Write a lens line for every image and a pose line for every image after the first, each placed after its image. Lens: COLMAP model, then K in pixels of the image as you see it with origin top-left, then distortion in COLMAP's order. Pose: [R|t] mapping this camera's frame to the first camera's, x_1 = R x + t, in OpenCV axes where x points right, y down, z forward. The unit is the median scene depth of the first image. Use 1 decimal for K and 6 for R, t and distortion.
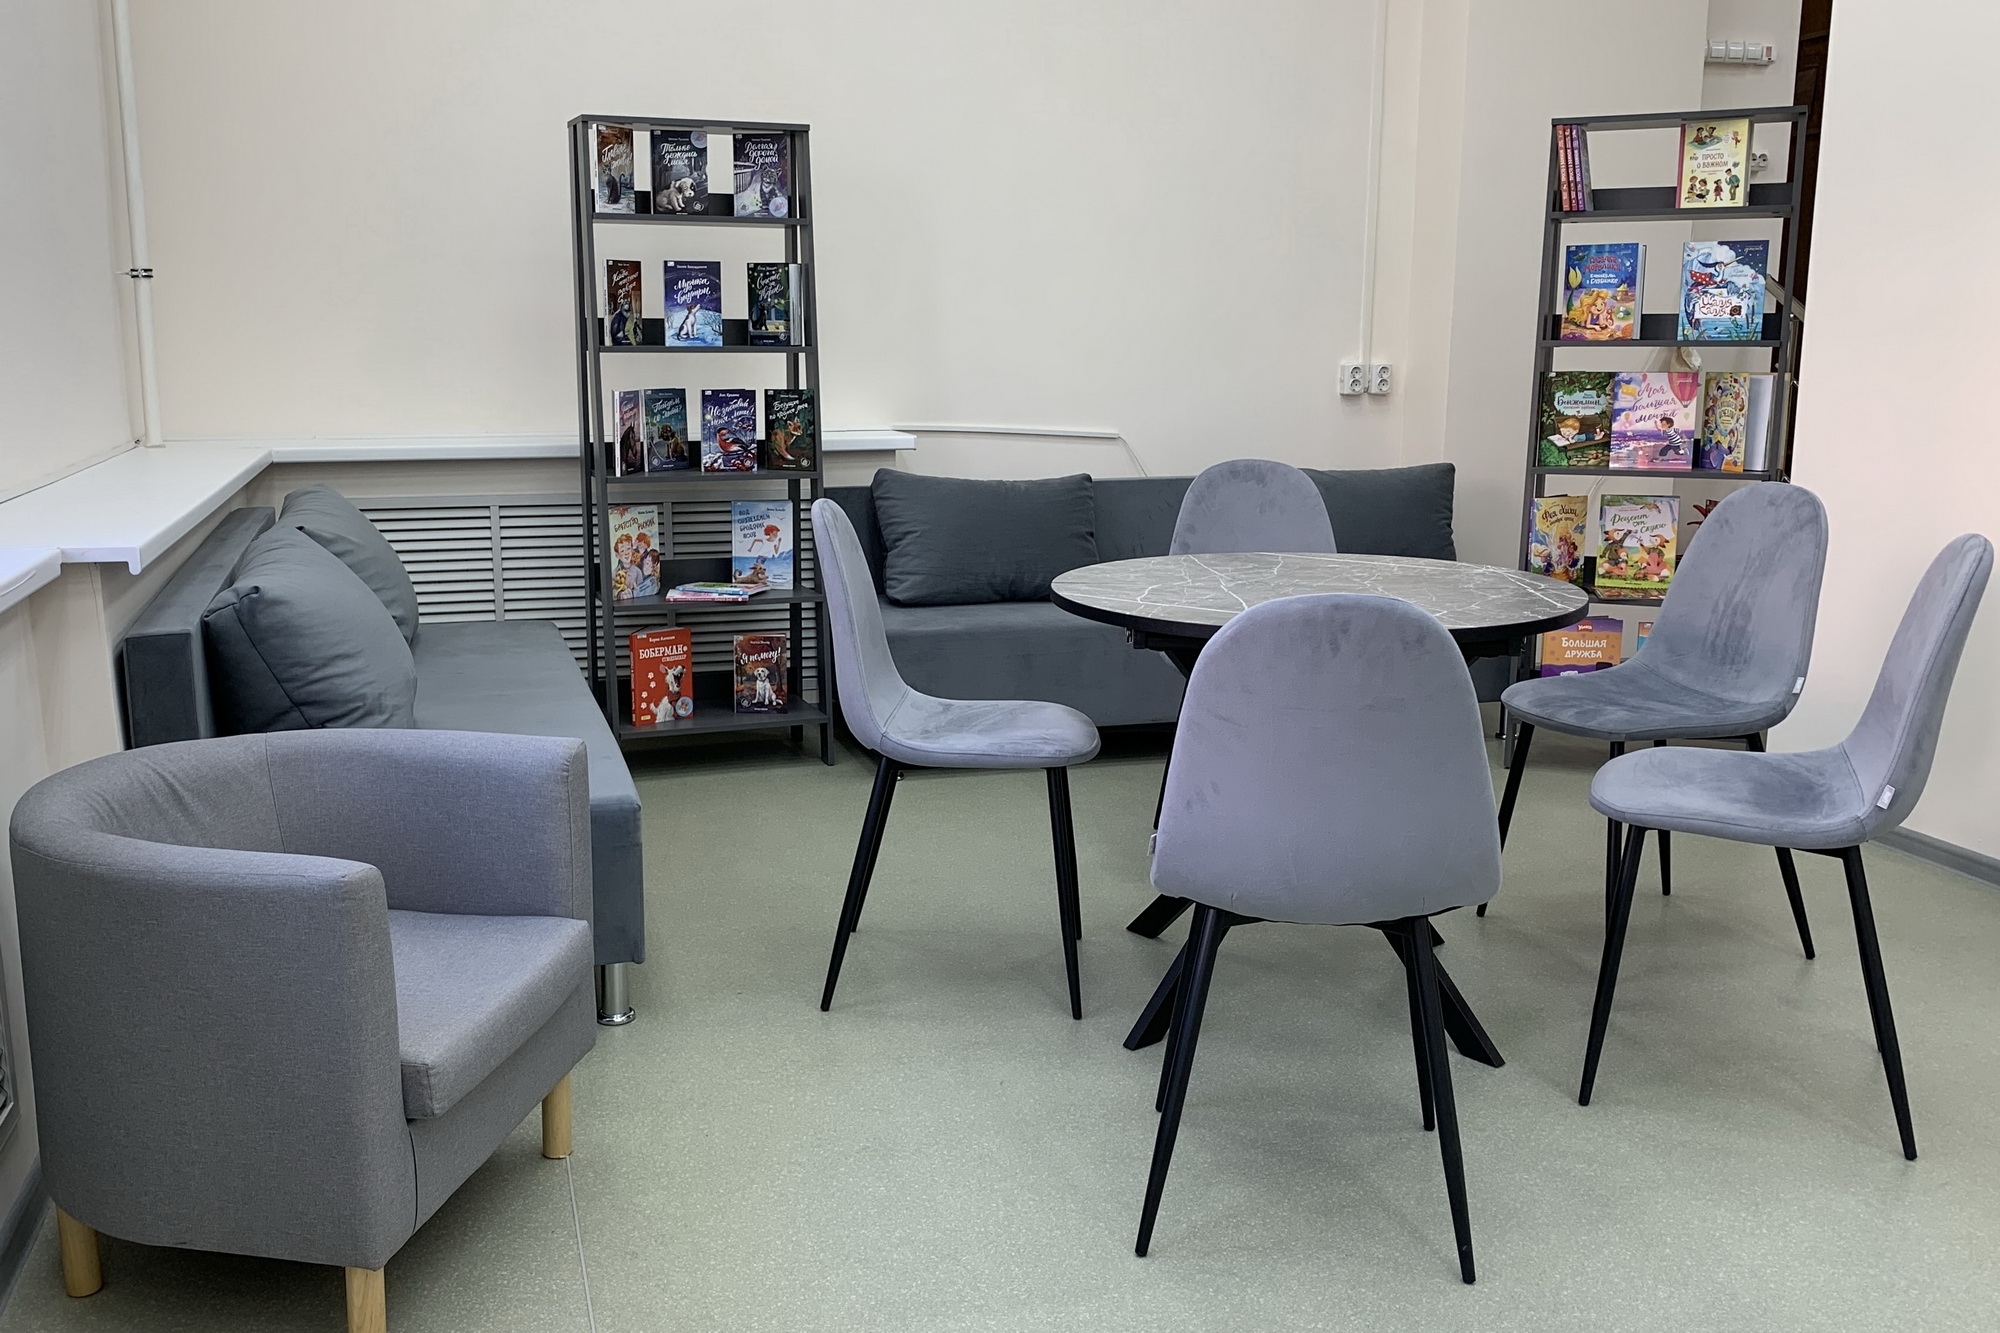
lens RADIAL K [[1759.9, 0, 1000.6], [0, 1759.9, 687.6], [0, 0, 1]] dist [0.004815, -0.002316]
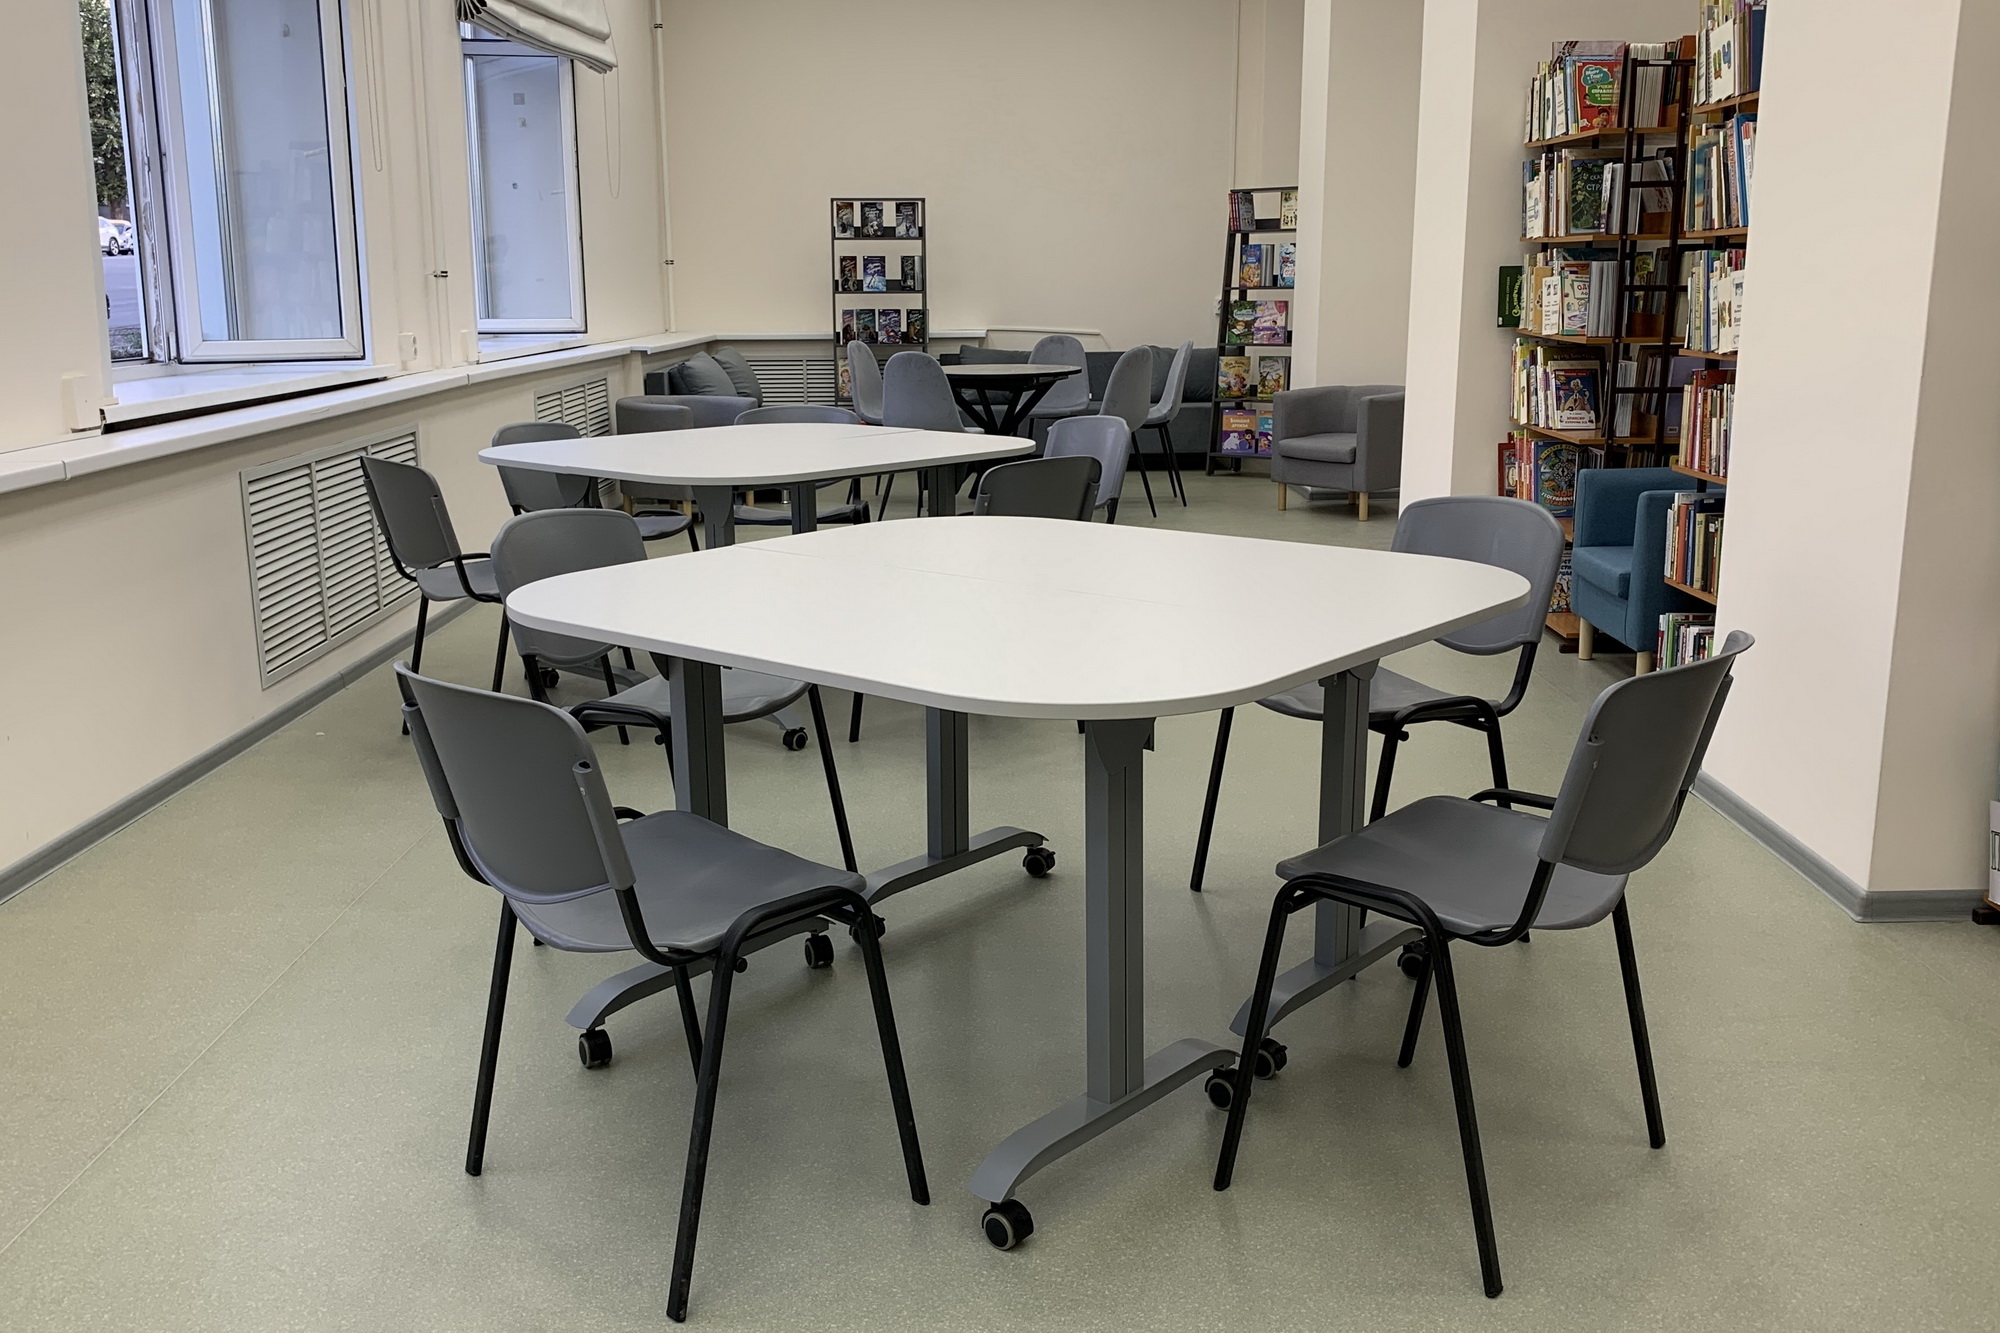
lens RADIAL K [[1759.9, 0, 995.2], [0, 1759.9, 652.6], [0, 0, 1]] dist [0.004815, -0.002316]
pose [[0.958696, 0.052977, -0.279457, 0.681300], [-0.049963, 0.998591, 0.017903, 0.248304], [0.280012, -0.003201, 0.959991, -1.265868]]
